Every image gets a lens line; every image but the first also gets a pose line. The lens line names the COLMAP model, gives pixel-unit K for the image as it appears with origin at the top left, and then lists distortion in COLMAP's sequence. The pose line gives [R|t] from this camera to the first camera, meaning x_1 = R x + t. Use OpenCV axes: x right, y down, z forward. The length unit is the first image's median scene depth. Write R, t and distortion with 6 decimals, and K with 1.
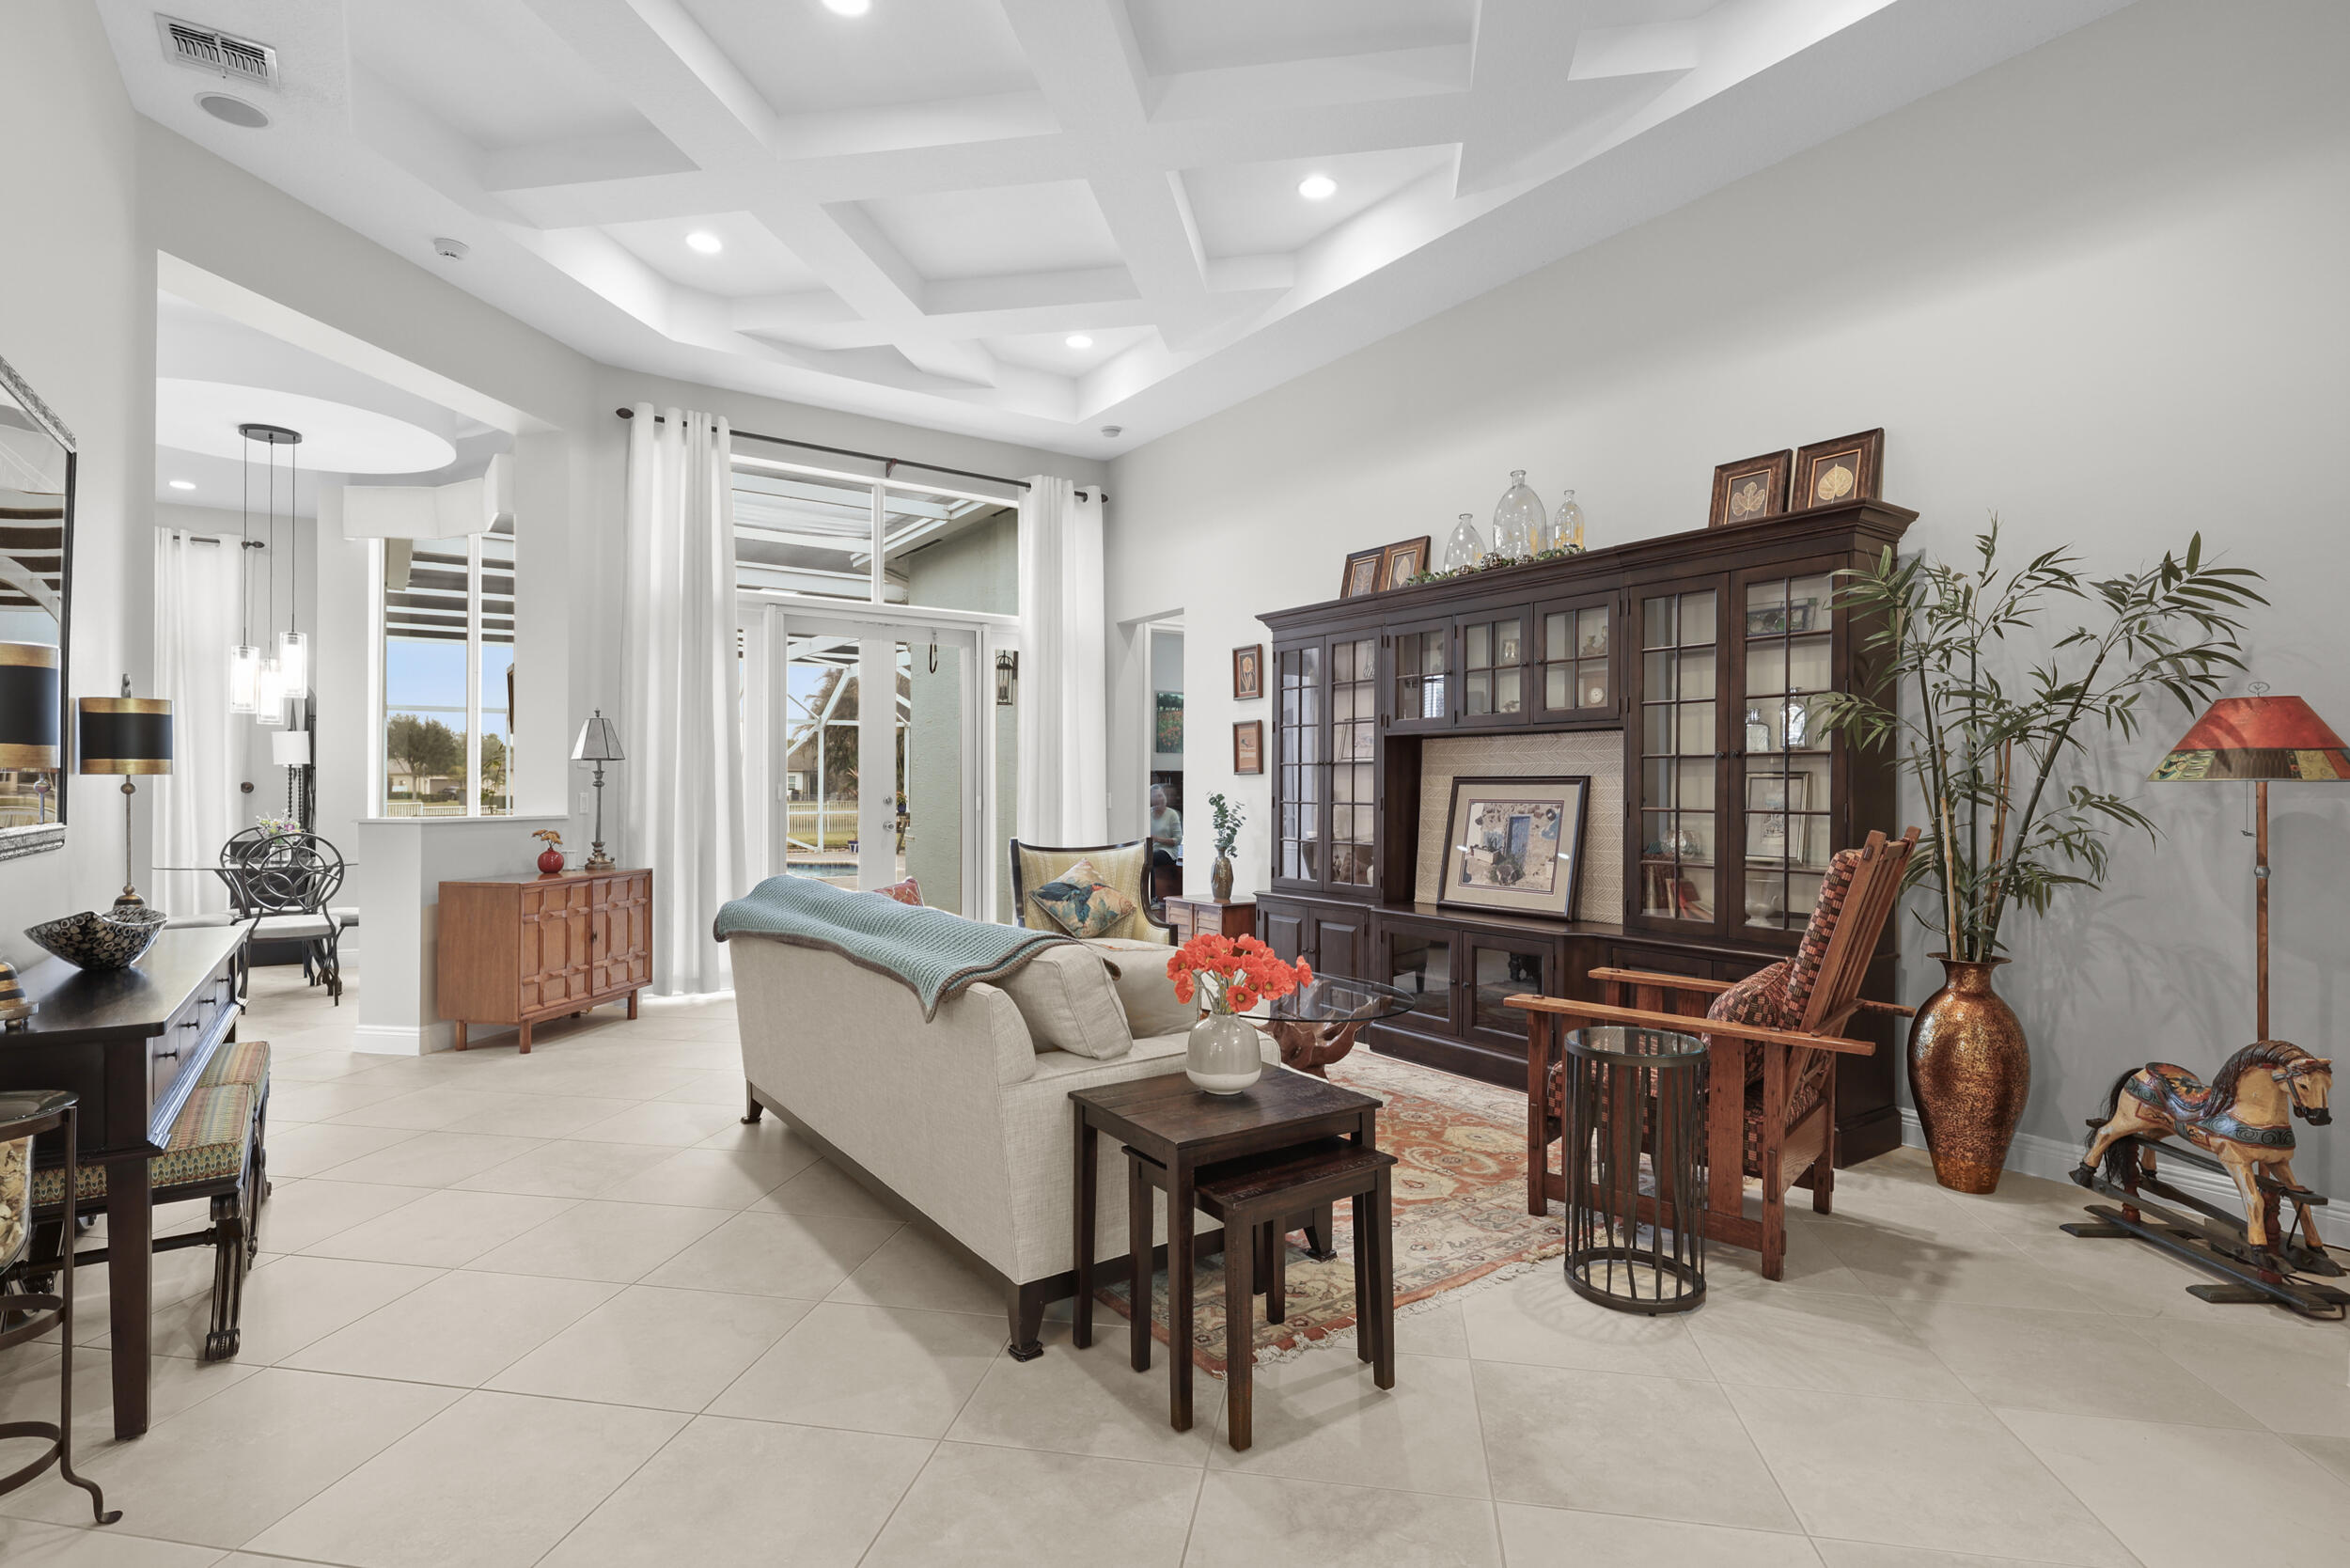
lens RADIAL K [[1144.5, 0, 1168.6], [0, 1144.5, 794.8], [0, 0, 1]] dist [0.000254, 0.000032]
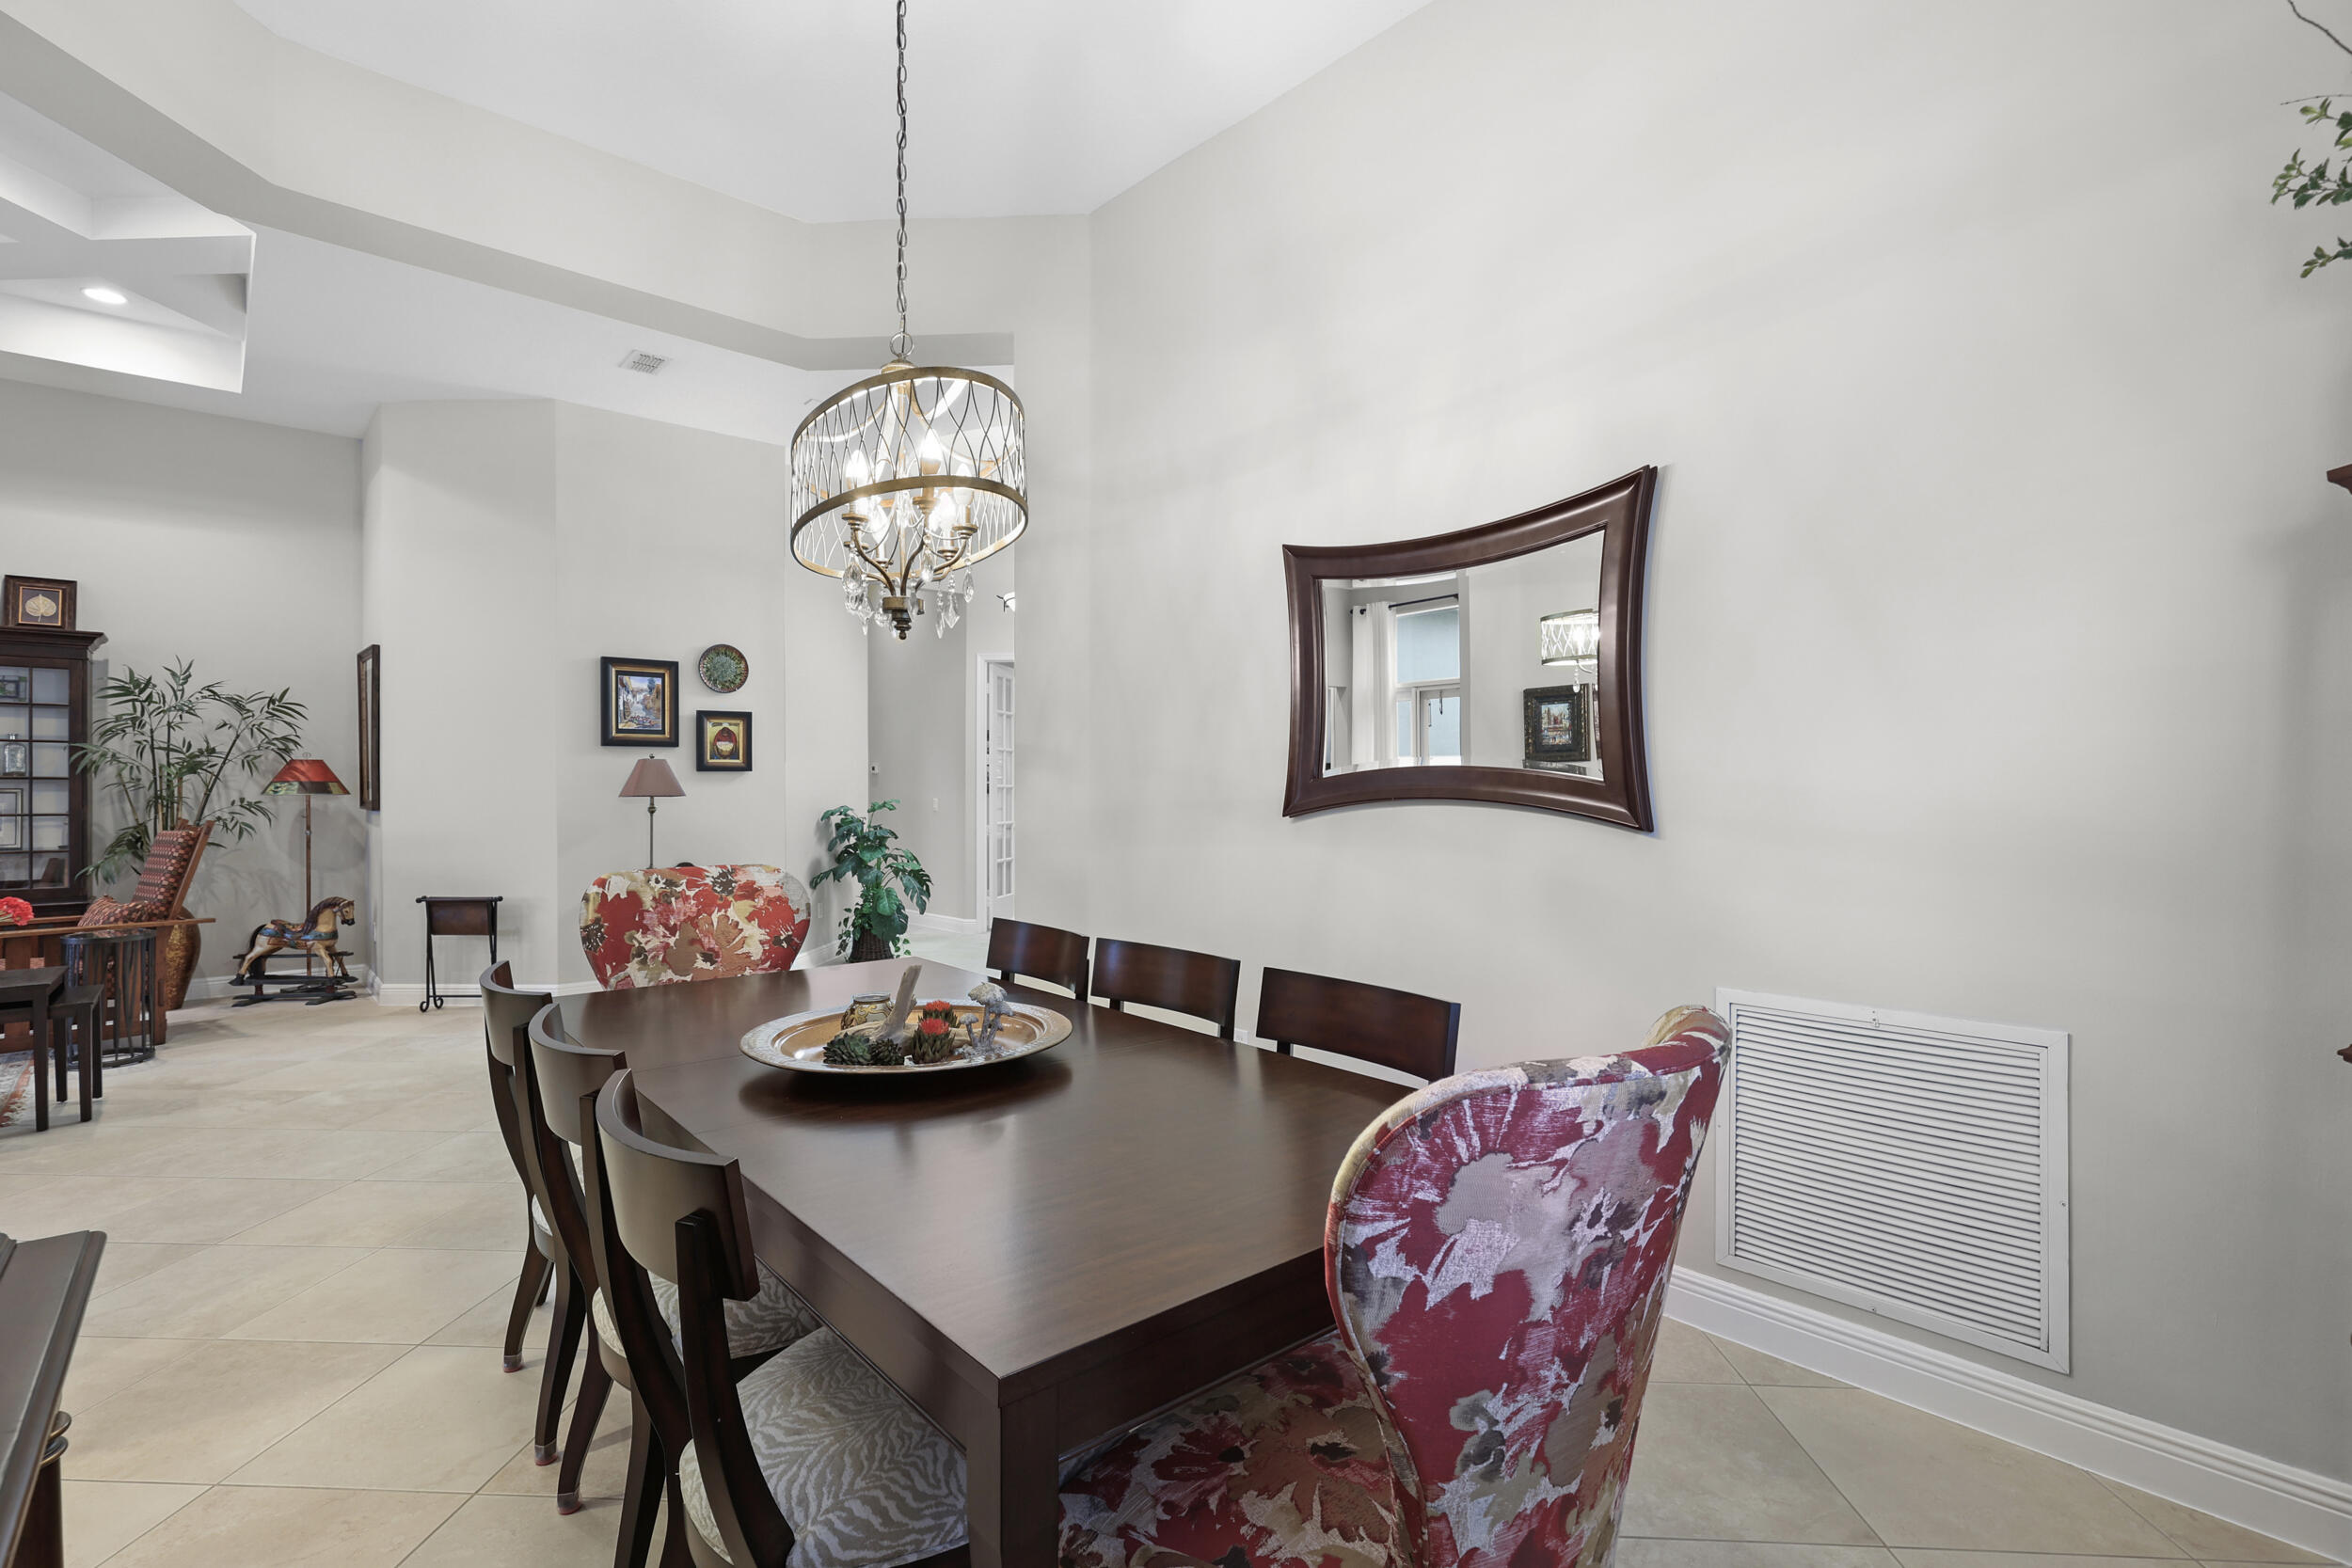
lens RADIAL K [[1072.1, 0, 1183.7], [0, 1072.1, 780.3], [0, 0, 1]] dist [0.002431, 0.000028]
pose [[-0.127374, 0.002457, 0.991852, -1.147243], [0.005148, 0.999985, -0.001816, -0.021299], [-0.991841, 0.004875, -0.127385, -0.399508]]
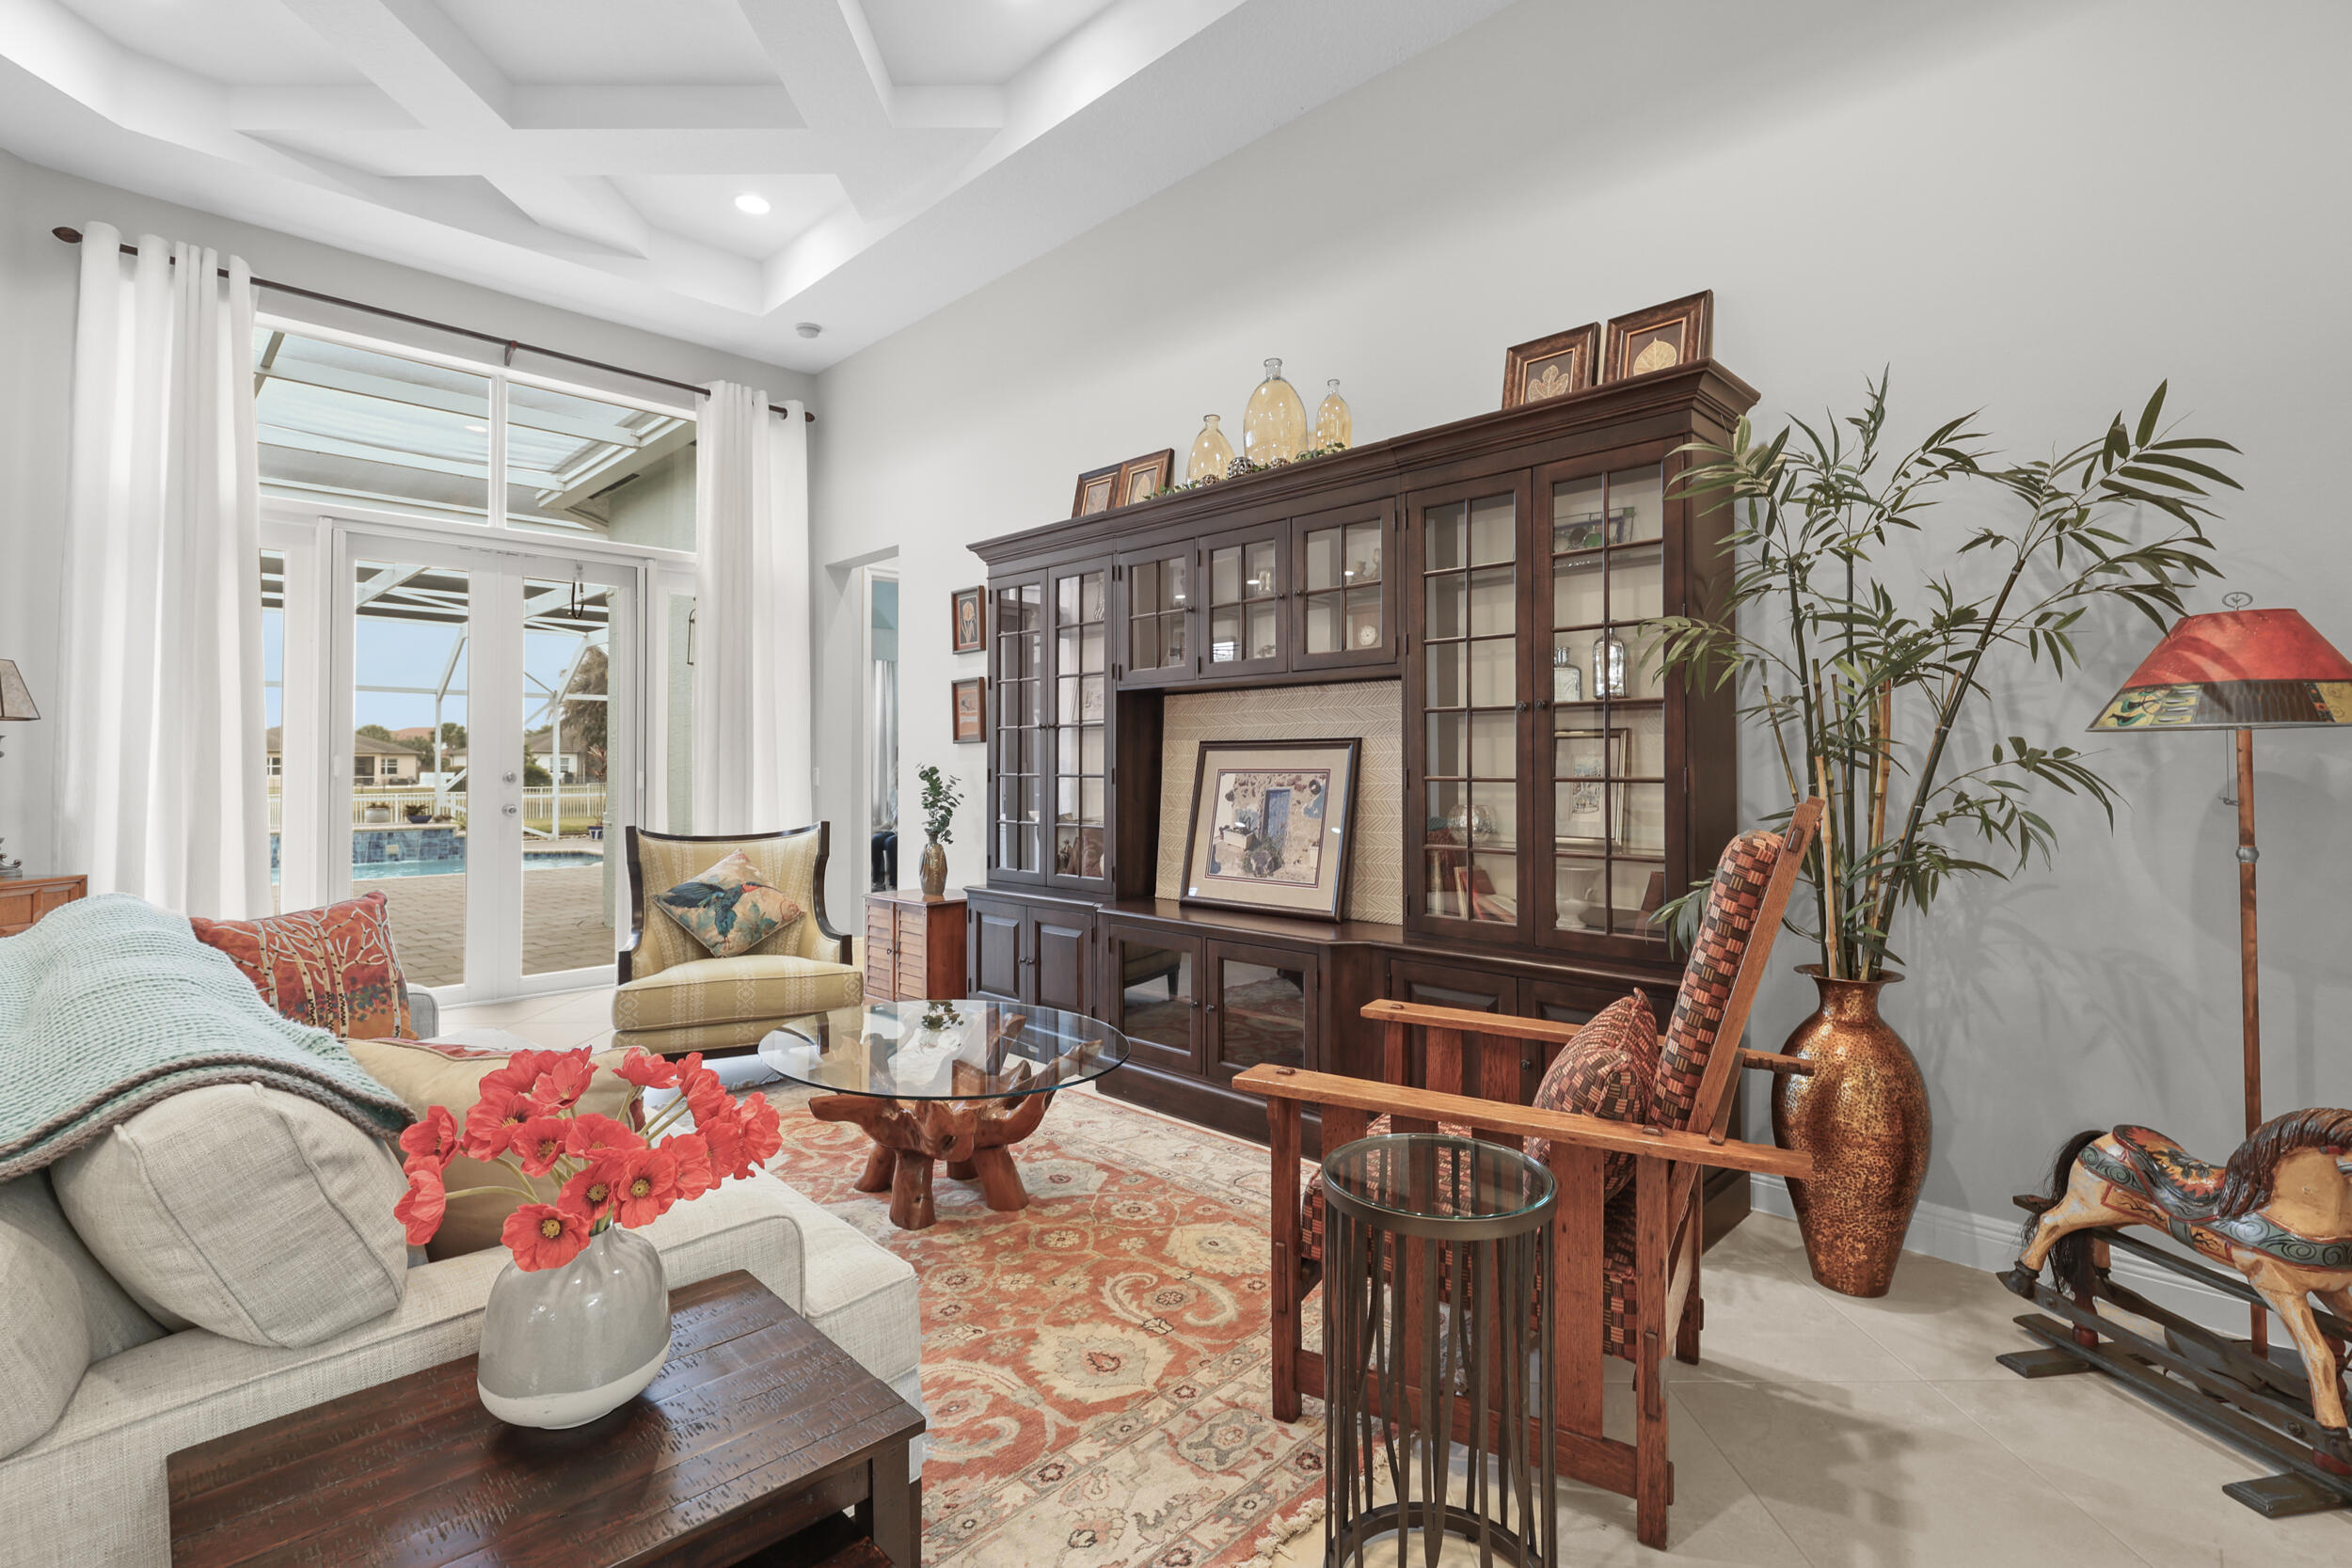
lens RADIAL K [[1080.2, 0, 1180.6], [0, 1080.2, 760.3], [0, 0, 1]] dist [0.007838, -0.000219]
pose [[0.982802, -0.003730, 0.184623, 0.128650], [0.006182, 0.999900, -0.012706, 0.009643], [-0.184558, 0.013629, 0.982727, 0.346248]]
